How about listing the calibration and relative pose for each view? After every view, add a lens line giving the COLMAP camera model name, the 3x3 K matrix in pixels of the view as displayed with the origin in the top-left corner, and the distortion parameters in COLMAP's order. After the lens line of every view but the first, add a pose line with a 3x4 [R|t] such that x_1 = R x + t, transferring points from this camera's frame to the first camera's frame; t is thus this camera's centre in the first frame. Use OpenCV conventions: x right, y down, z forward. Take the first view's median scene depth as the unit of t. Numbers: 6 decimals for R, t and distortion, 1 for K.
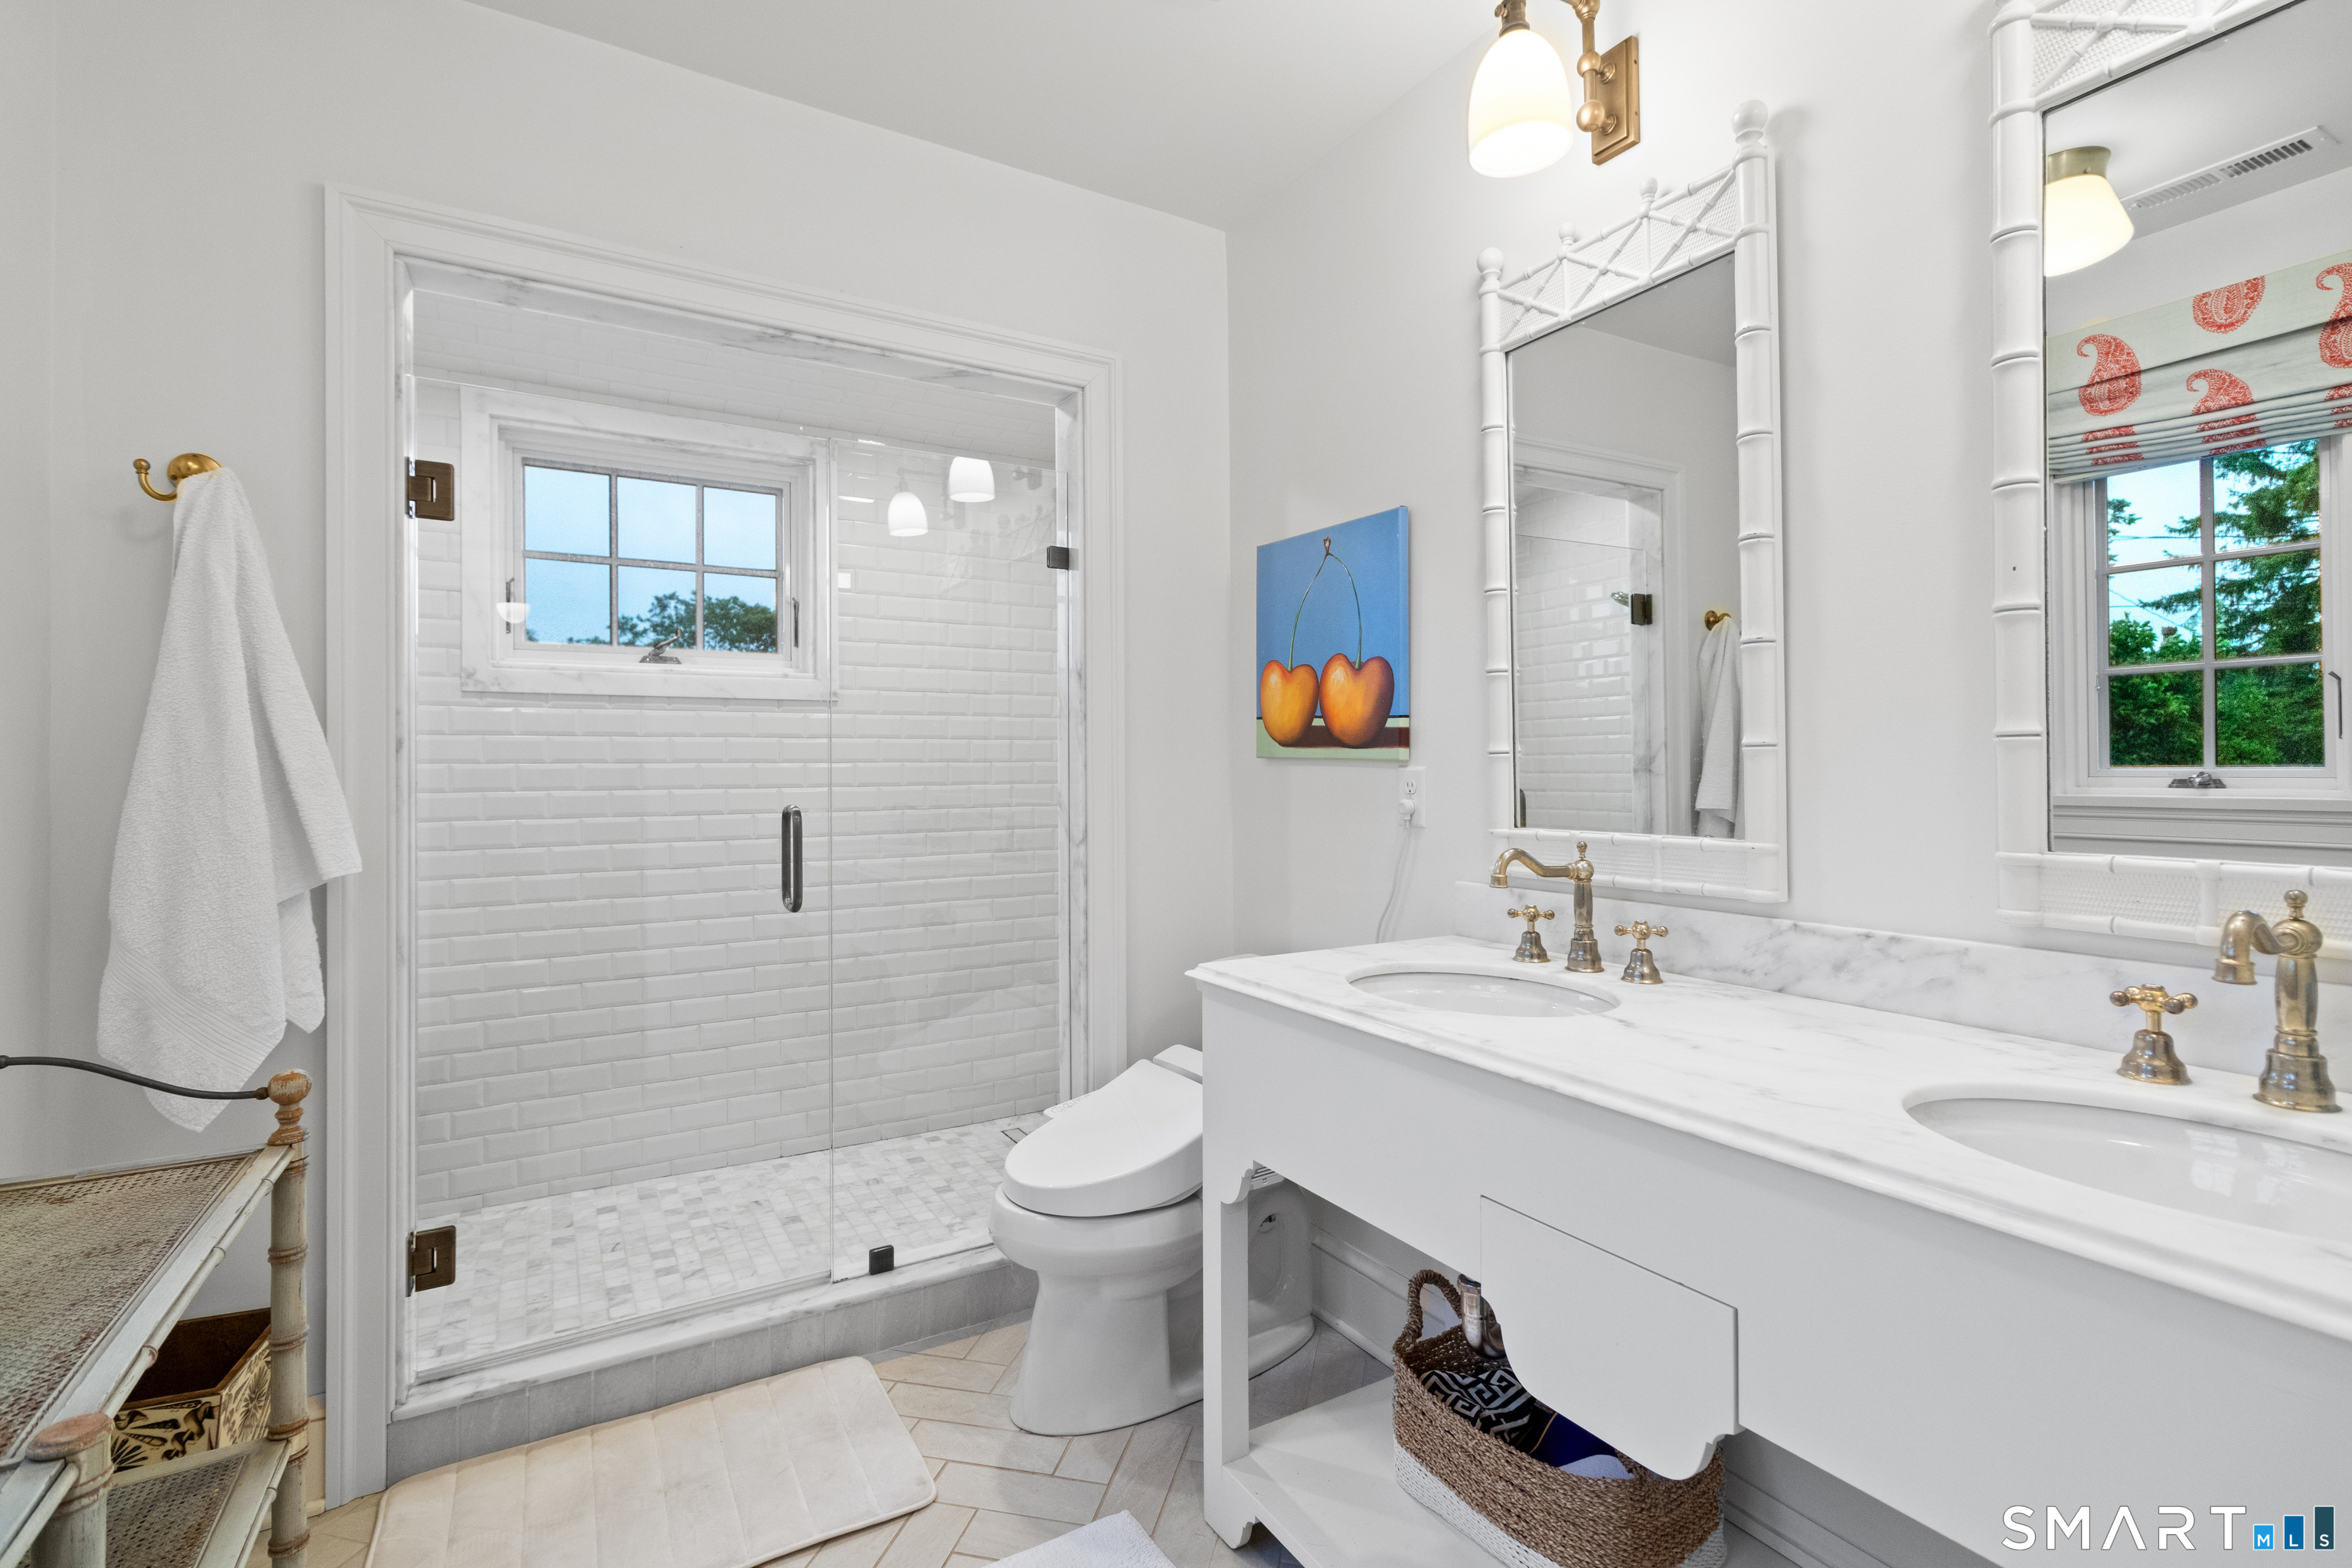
lens RADIAL K [[1078.6, 0, 1181.4], [0, 1078.6, 767.3], [0, 0, 1]] dist [0.004615, -0.000730]
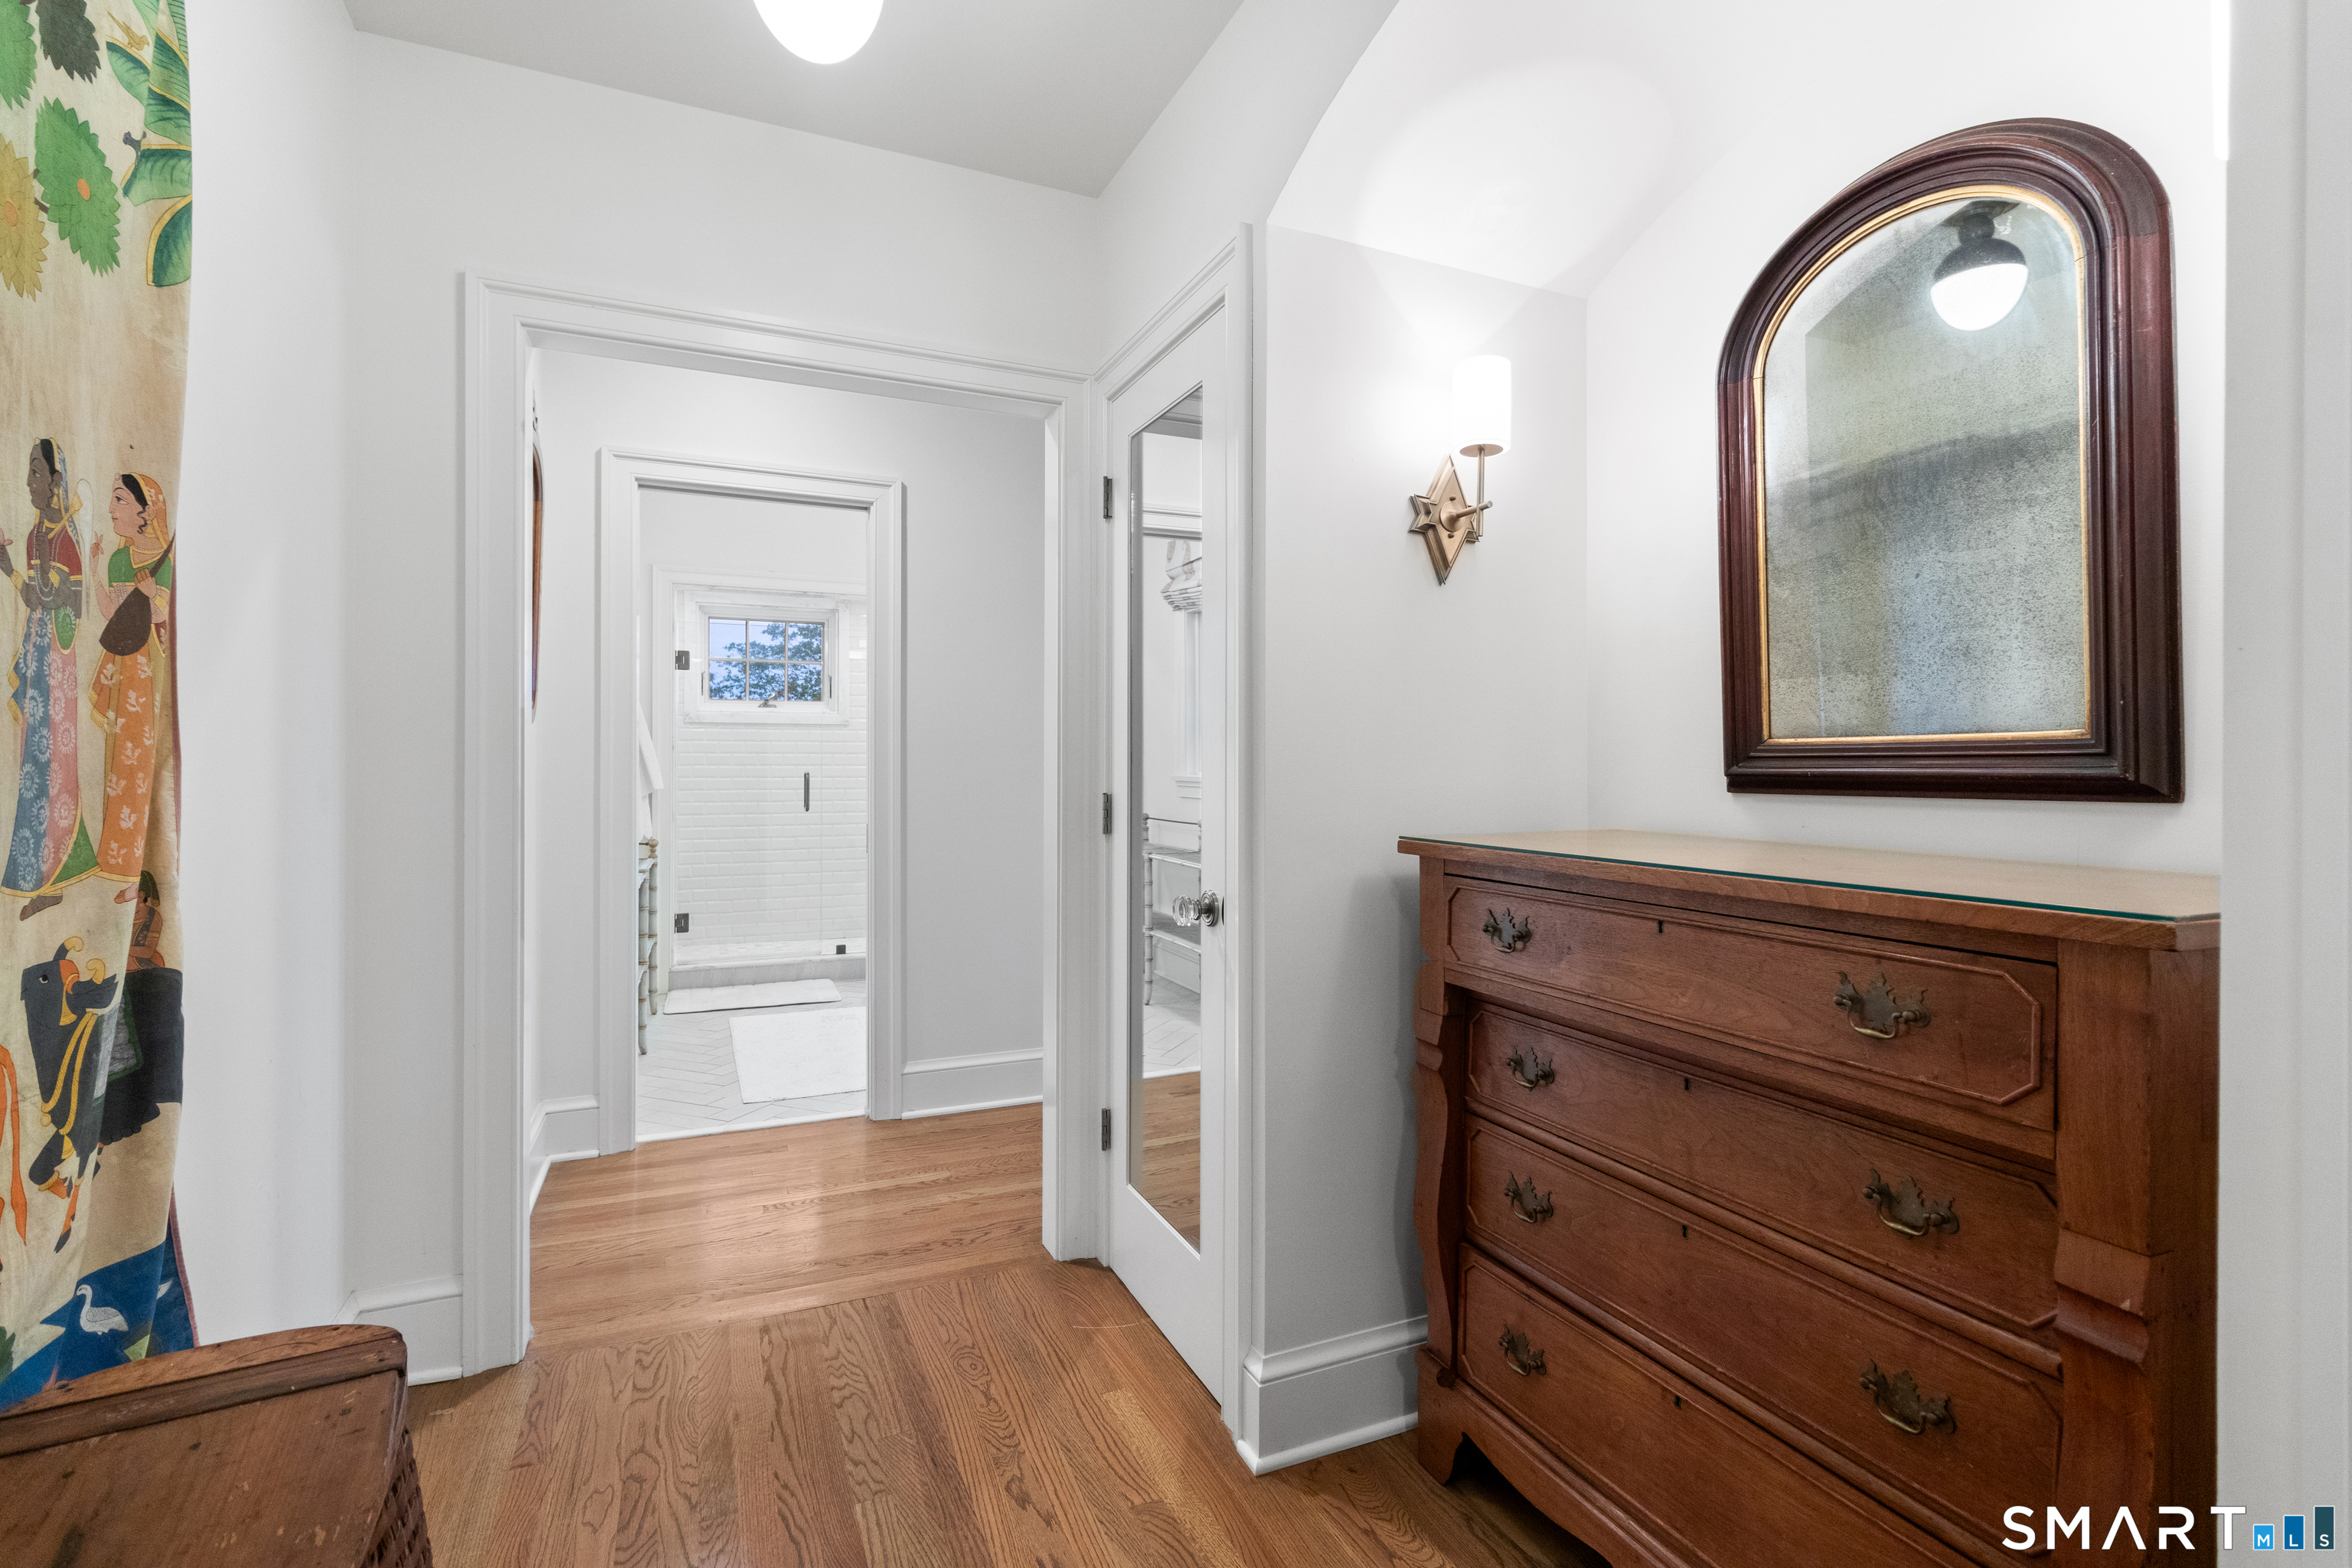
lens RADIAL K [[1078.6, 0, 1174.1], [0, 1078.6, 778.0], [0, 0, 1]] dist [0.004615, -0.000730]
pose [[0.992555, 0.008970, -0.121470, 0.970221], [-0.007871, 0.999924, 0.009523, 0.023778], [0.121546, -0.008496, 0.992549, -1.716215]]
